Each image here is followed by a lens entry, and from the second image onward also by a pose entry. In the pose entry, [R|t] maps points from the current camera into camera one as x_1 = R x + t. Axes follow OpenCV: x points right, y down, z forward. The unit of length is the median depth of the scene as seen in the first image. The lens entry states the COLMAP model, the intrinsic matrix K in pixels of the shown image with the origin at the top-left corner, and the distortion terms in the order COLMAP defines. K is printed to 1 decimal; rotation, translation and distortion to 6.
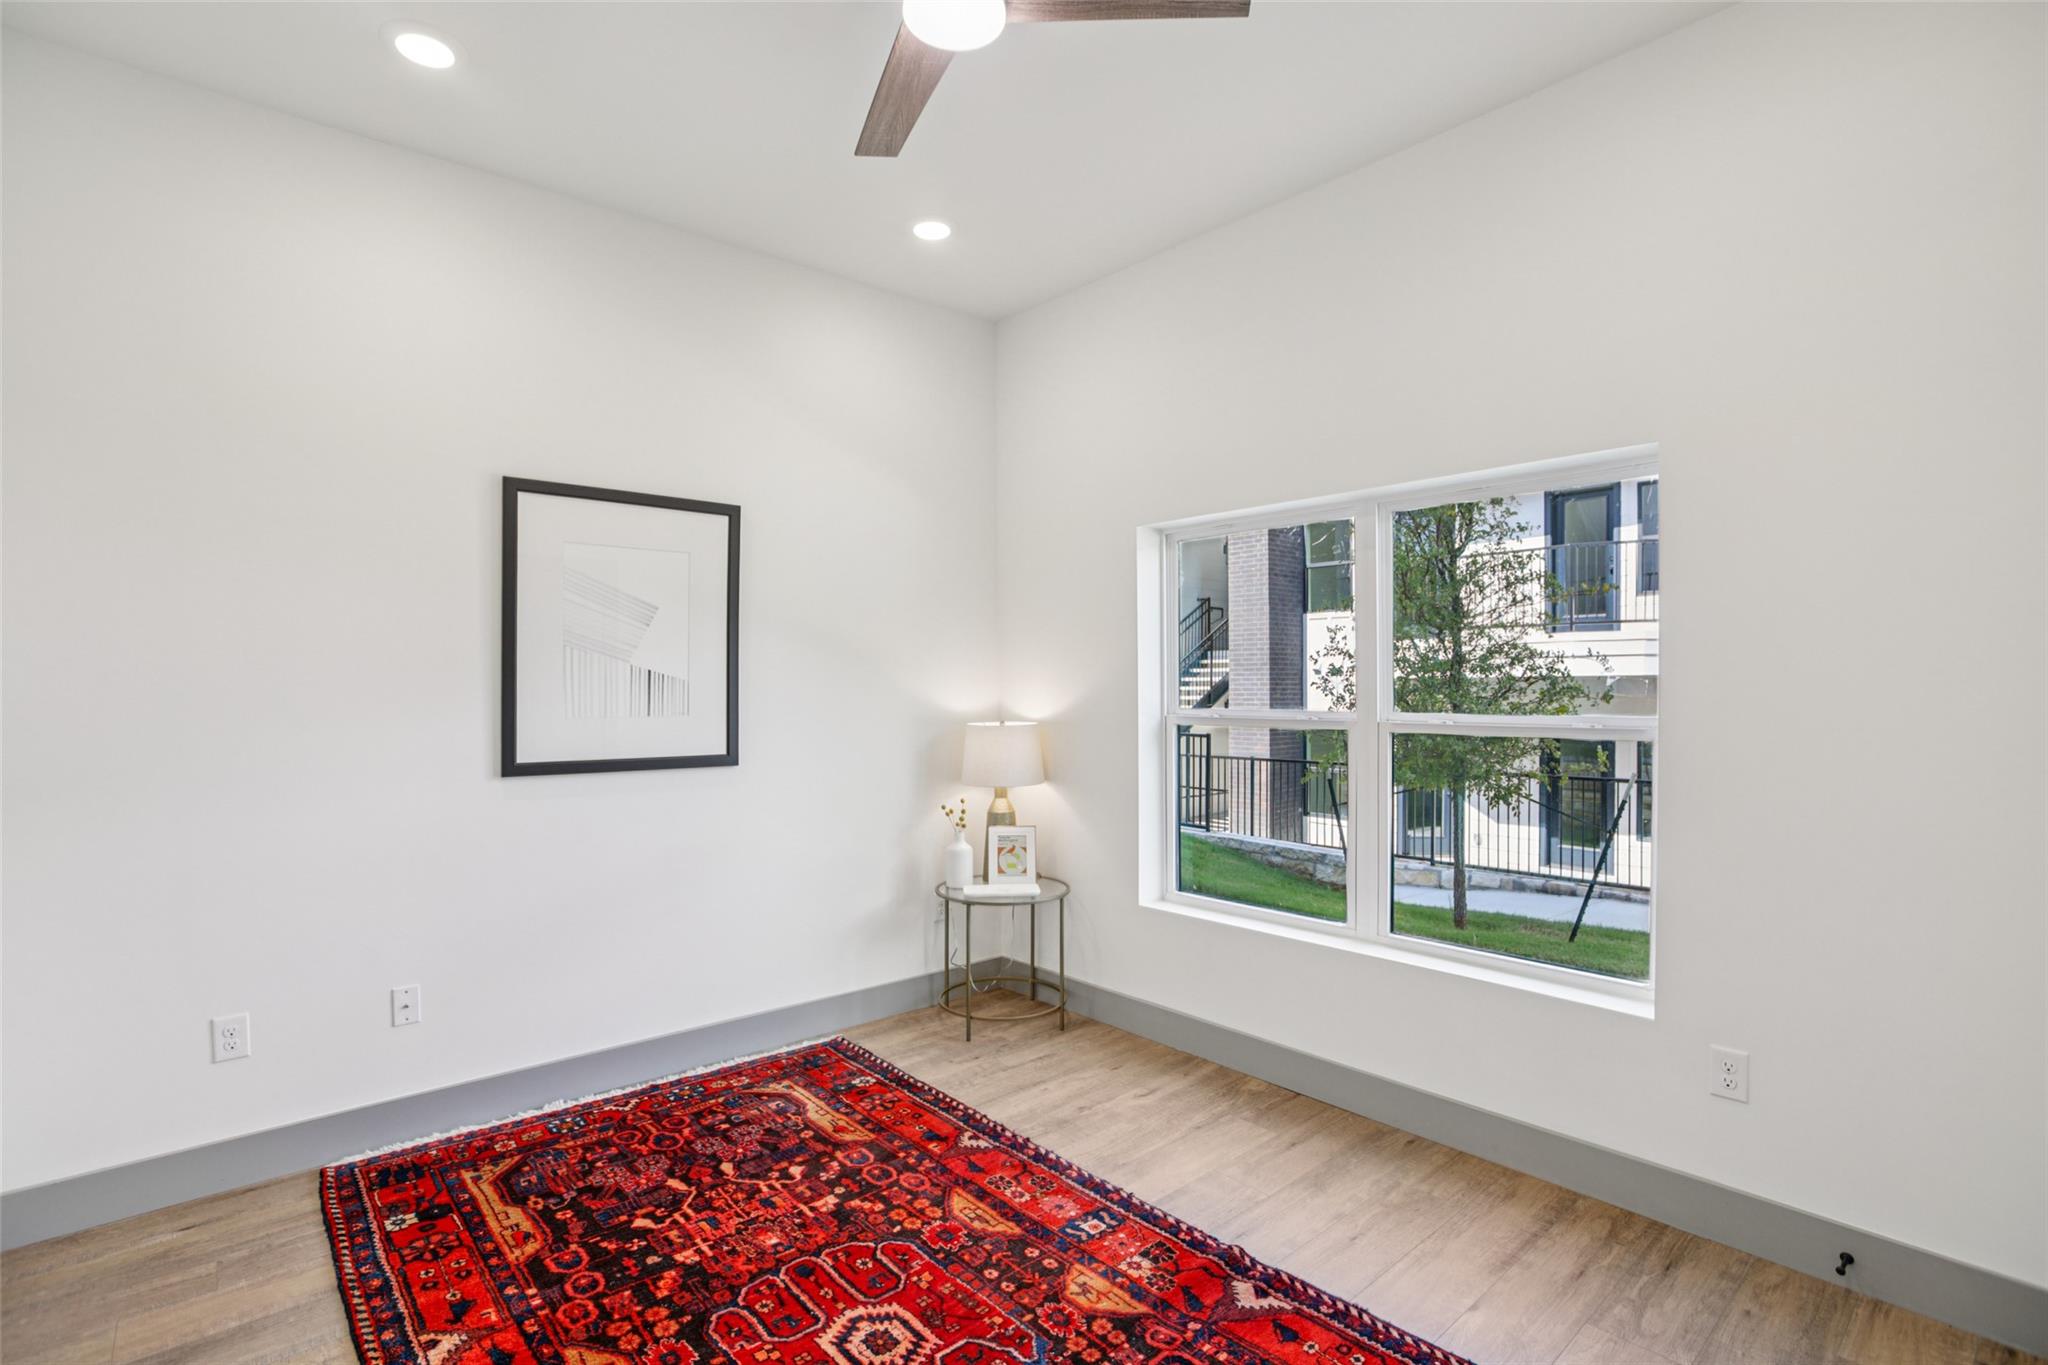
lens RADIAL K [[979.6, 0, 1024.0], [0, 979.6, 682.5], [0, 0, 1]] dist [-0.047614, 0.021045]
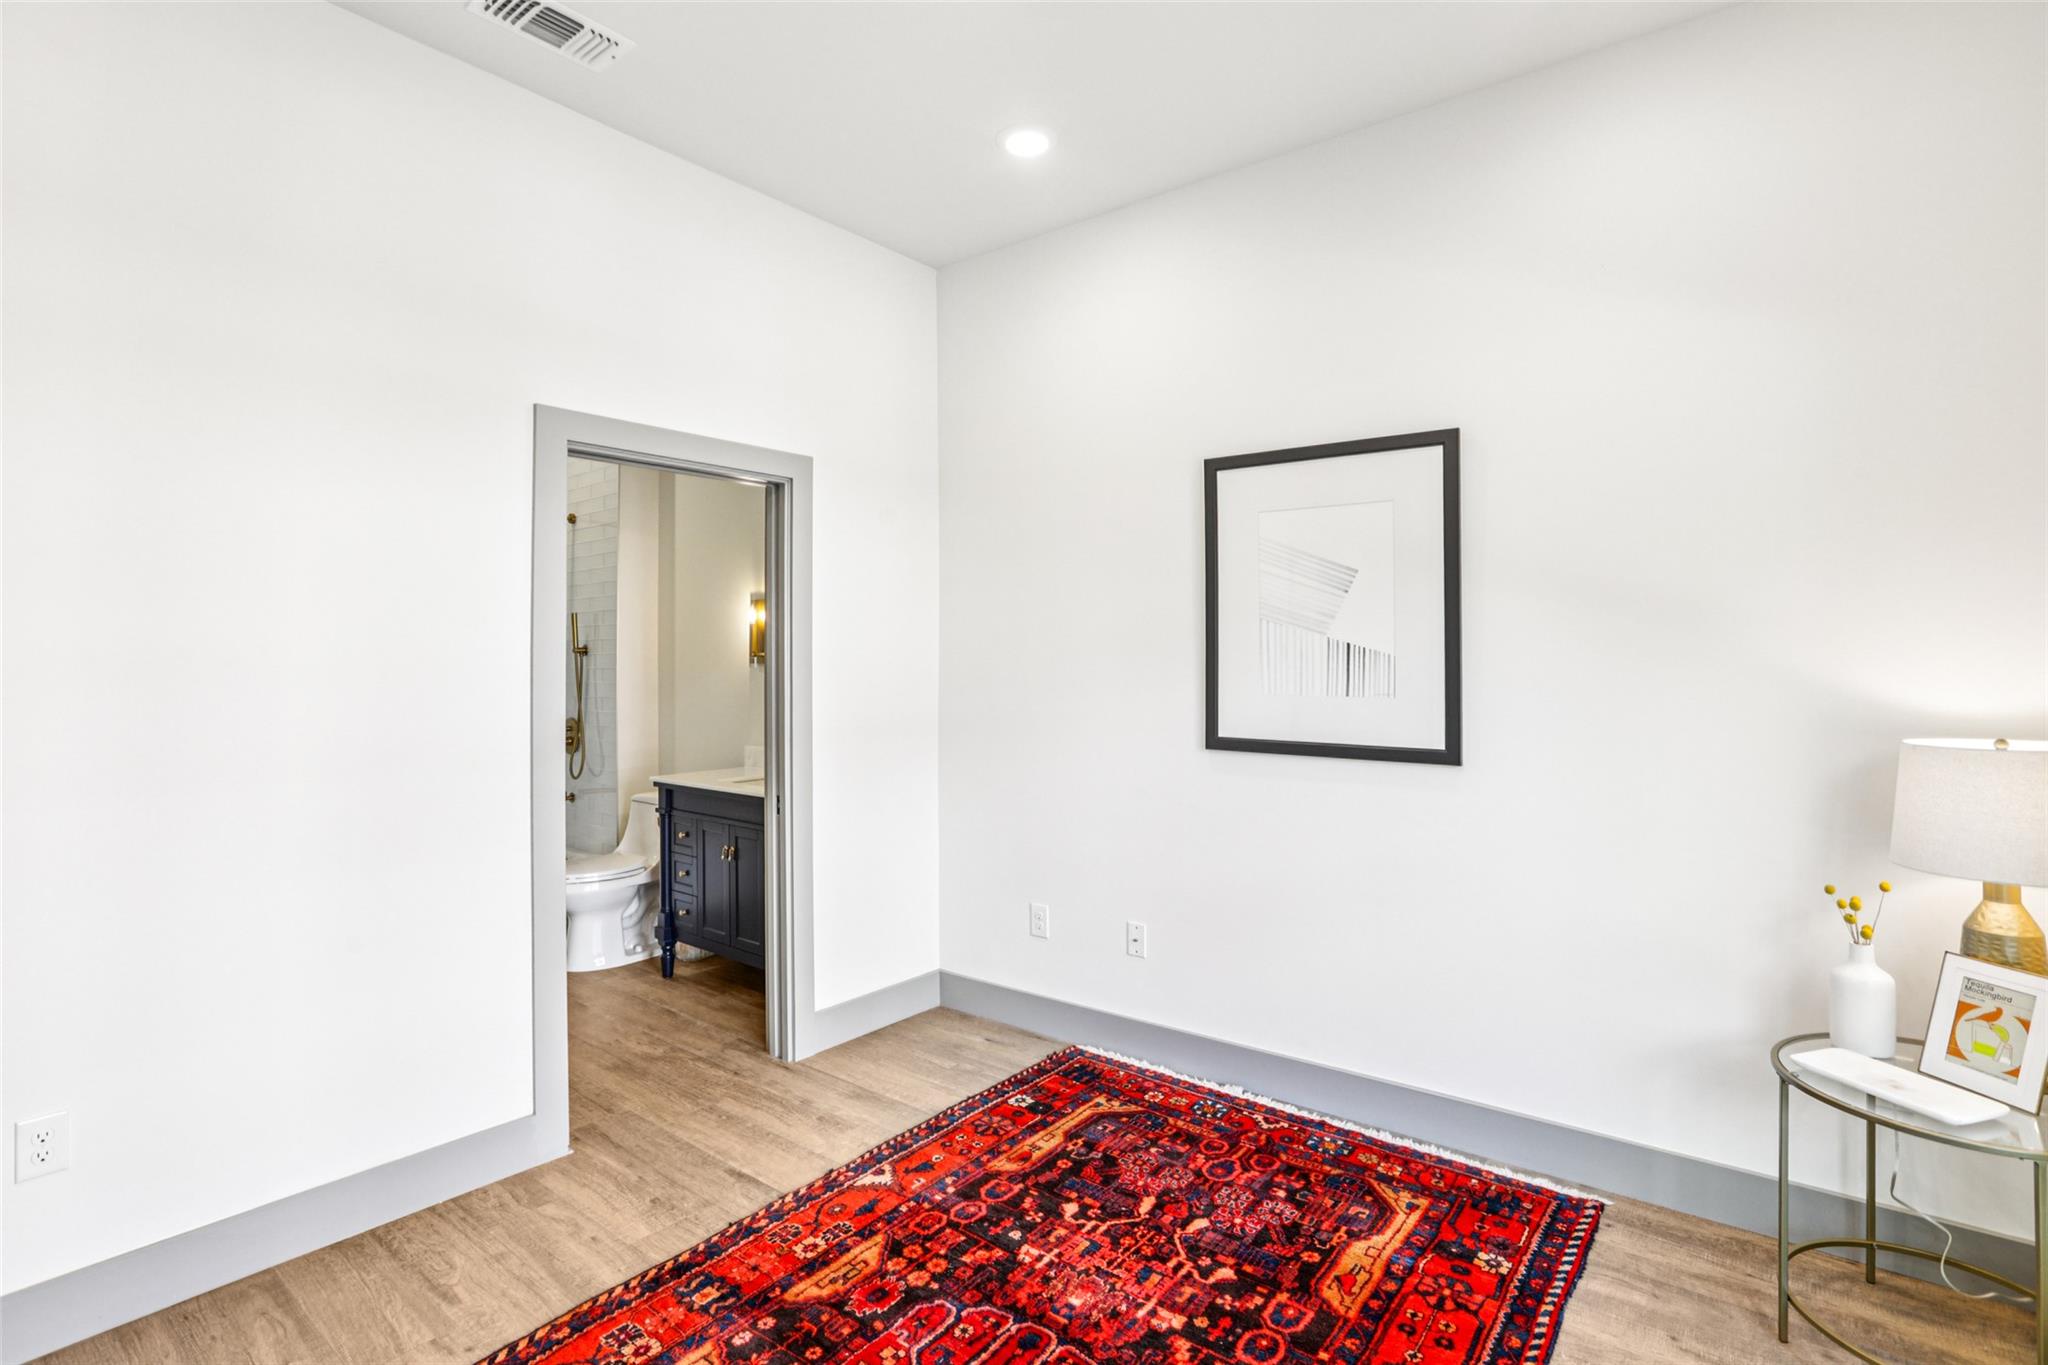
lens RADIAL K [[995.7, 0, 1022.8], [0, 995.7, 643.8], [0, 0, 1]] dist [-0.024887, 0.002066]
pose [[0.174428, -0.014346, -0.984565, 0.479985], [0.006146, 0.999890, -0.013480, -0.002141], [0.984651, -0.003699, 0.174497, 0.623179]]
